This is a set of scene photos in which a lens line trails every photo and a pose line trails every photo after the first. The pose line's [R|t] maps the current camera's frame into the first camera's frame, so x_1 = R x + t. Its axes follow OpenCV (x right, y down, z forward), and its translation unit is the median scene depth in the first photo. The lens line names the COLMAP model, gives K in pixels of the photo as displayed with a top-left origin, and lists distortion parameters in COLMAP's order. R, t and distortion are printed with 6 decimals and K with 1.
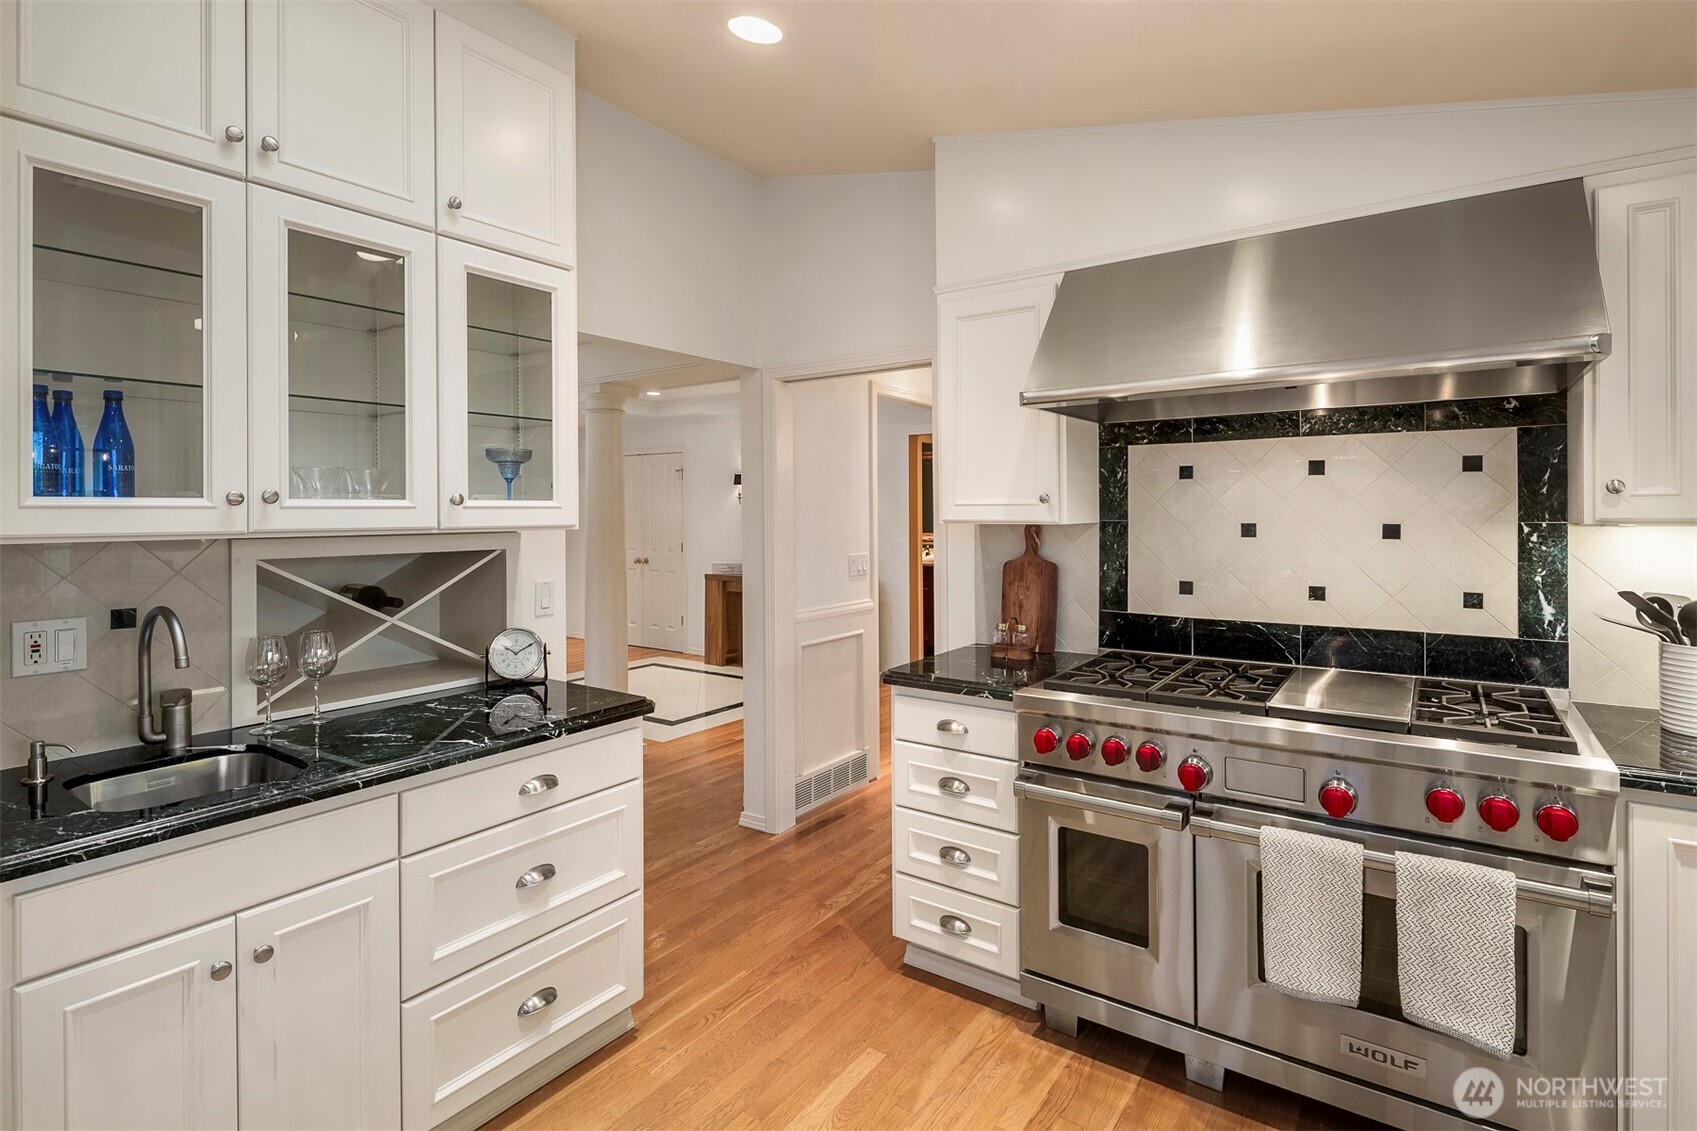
lens RADIAL K [[824.4, 0, 872.2], [0, 824.4, 520.8], [0, 0, 1]] dist [0.000073, -0.000670]
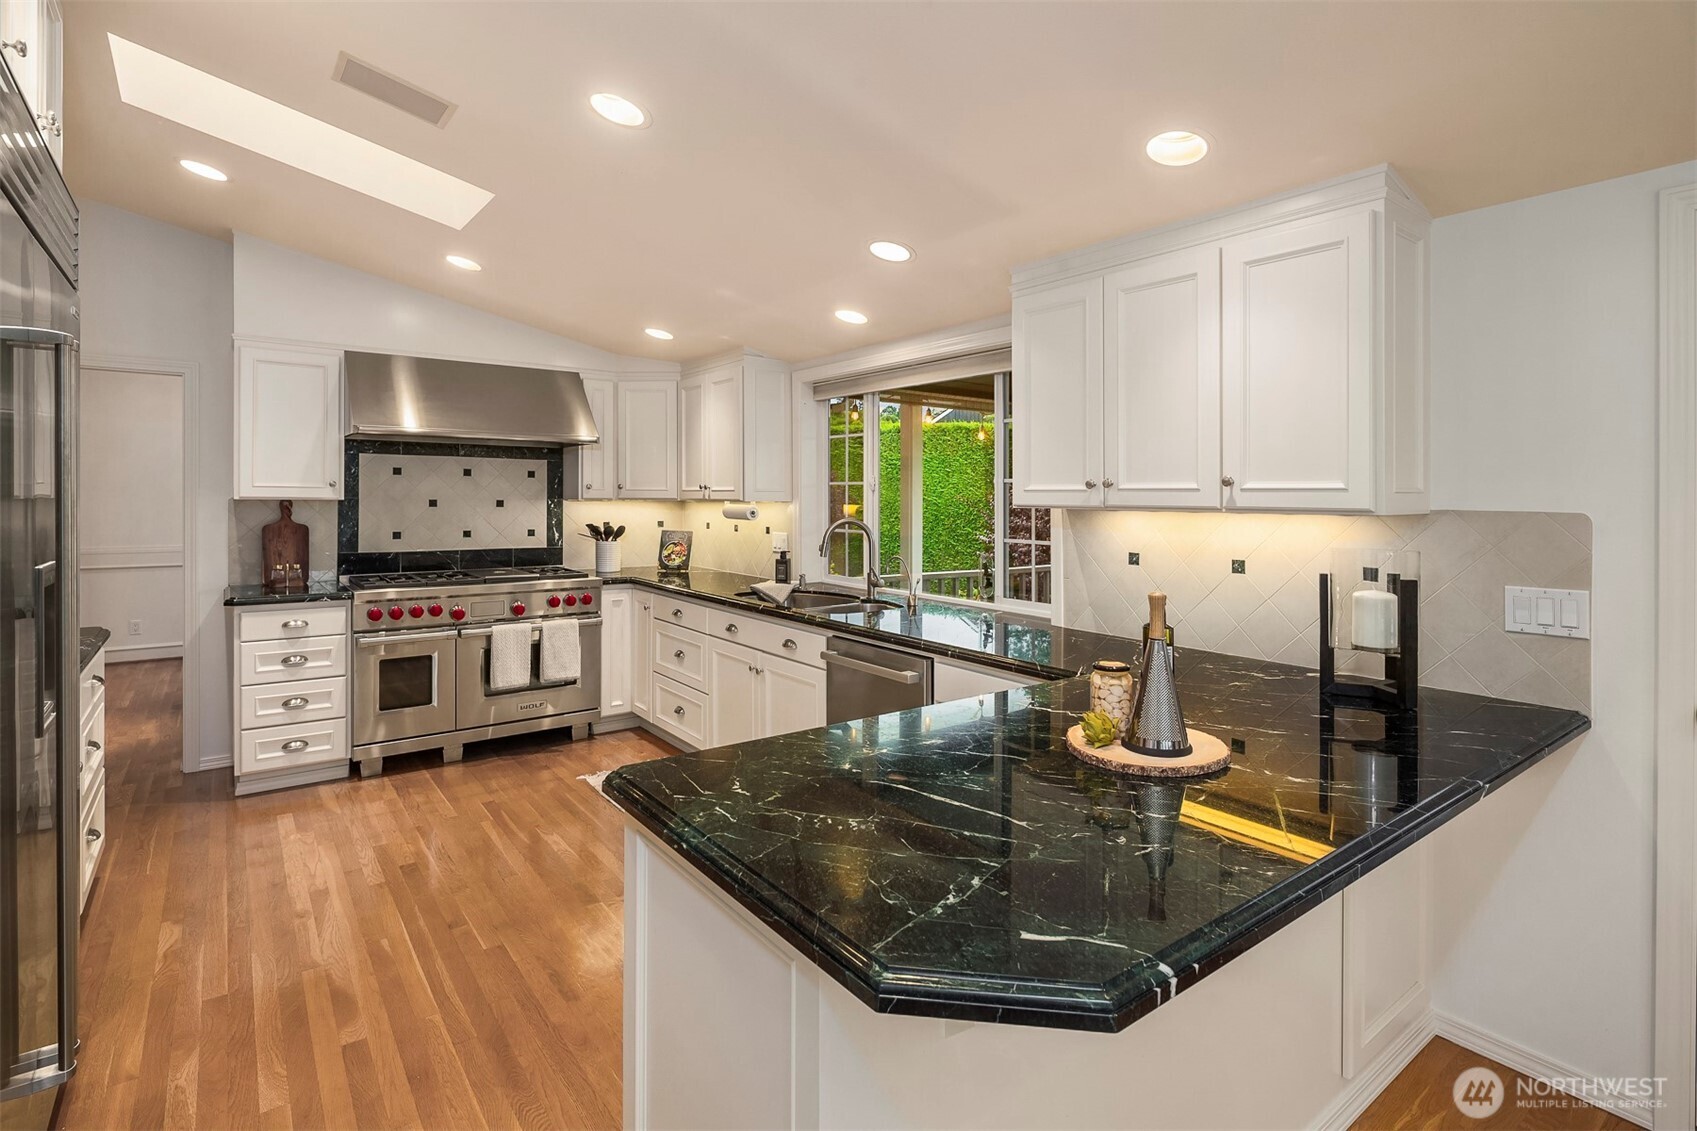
lens RADIAL K [[827.7, 0, 856.8], [0, 827.7, 452.1], [0, 0, 1]] dist [0.001053, -0.000001]
pose [[0.312237, 0.060755, 0.948060, -1.184759], [-0.001269, 0.997979, -0.063536, 0.015391], [-0.950004, 0.018635, 0.311683, -0.596844]]
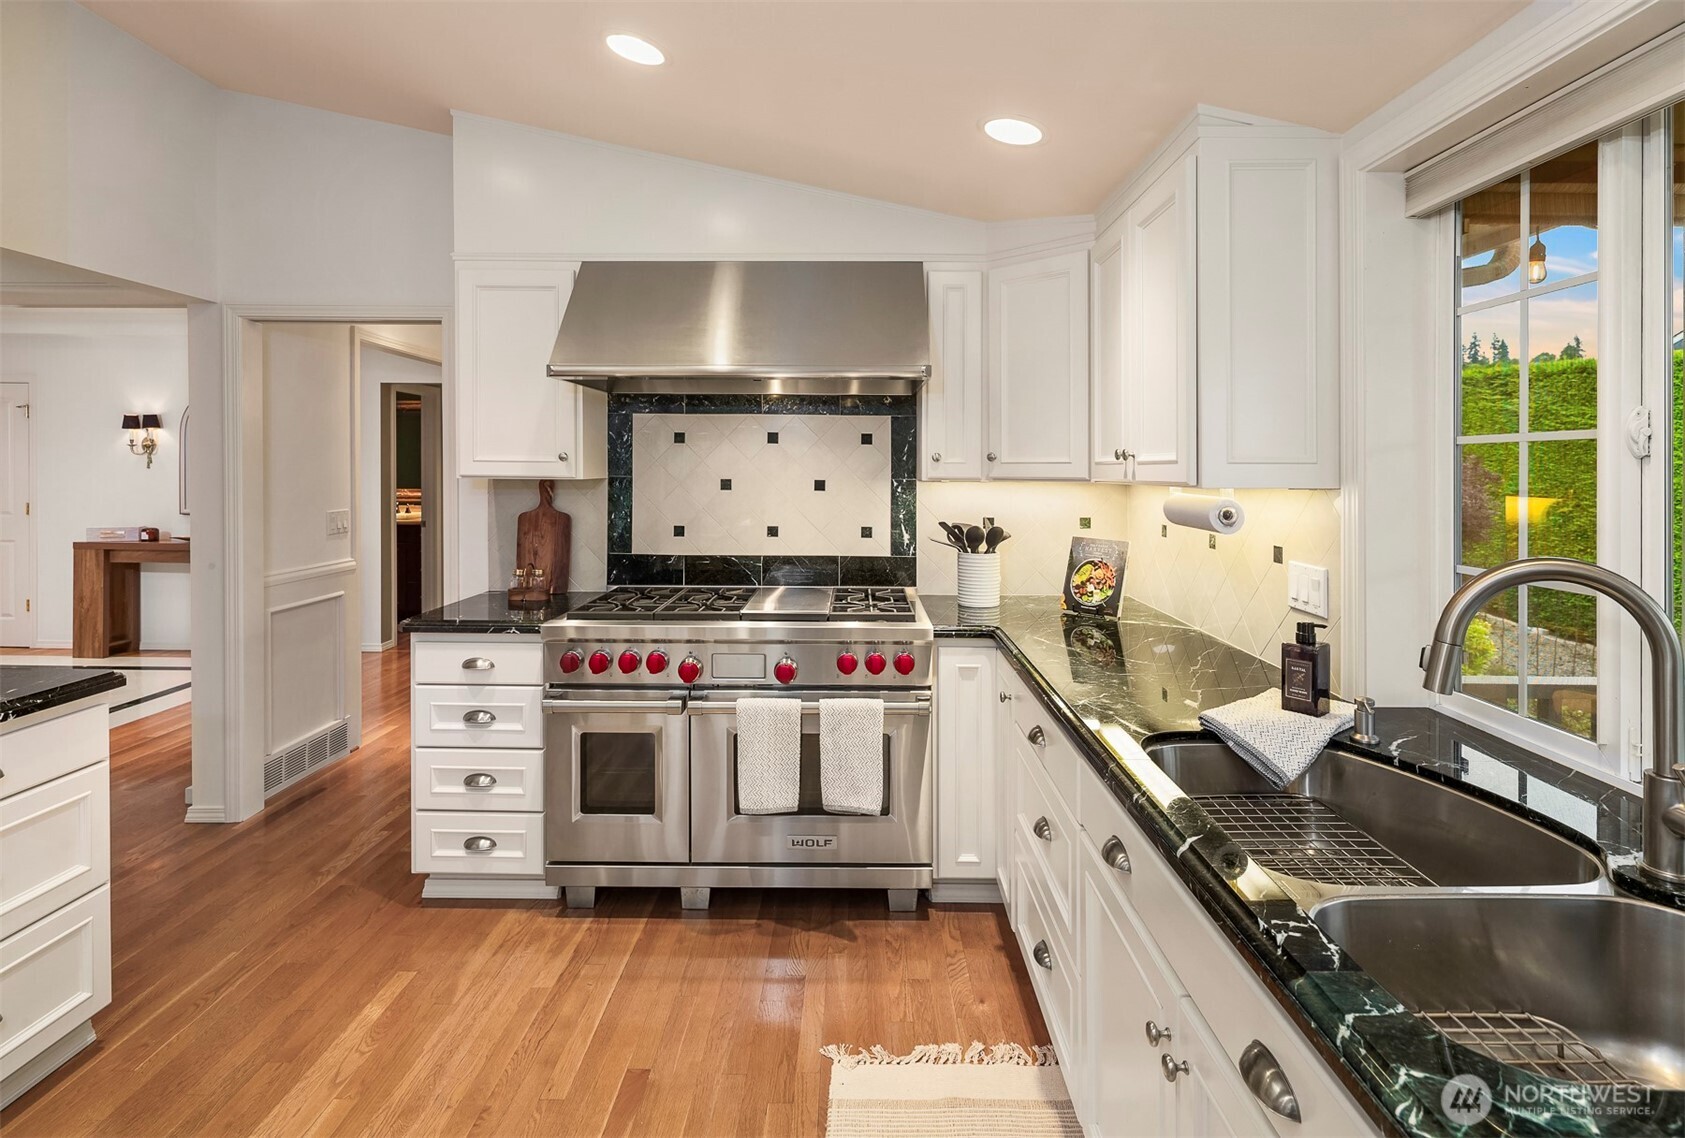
lens RADIAL K [[825.9, 0, 850.7], [0, 825.9, 473.7], [0, 0, 1]] dist [0.004244, 0.000469]
pose [[0.828594, 0.008135, 0.559791, -0.115669], [-0.005580, 0.999965, -0.006272, 0.001620], [-0.559822, 0.002073, 0.828610, -0.197590]]
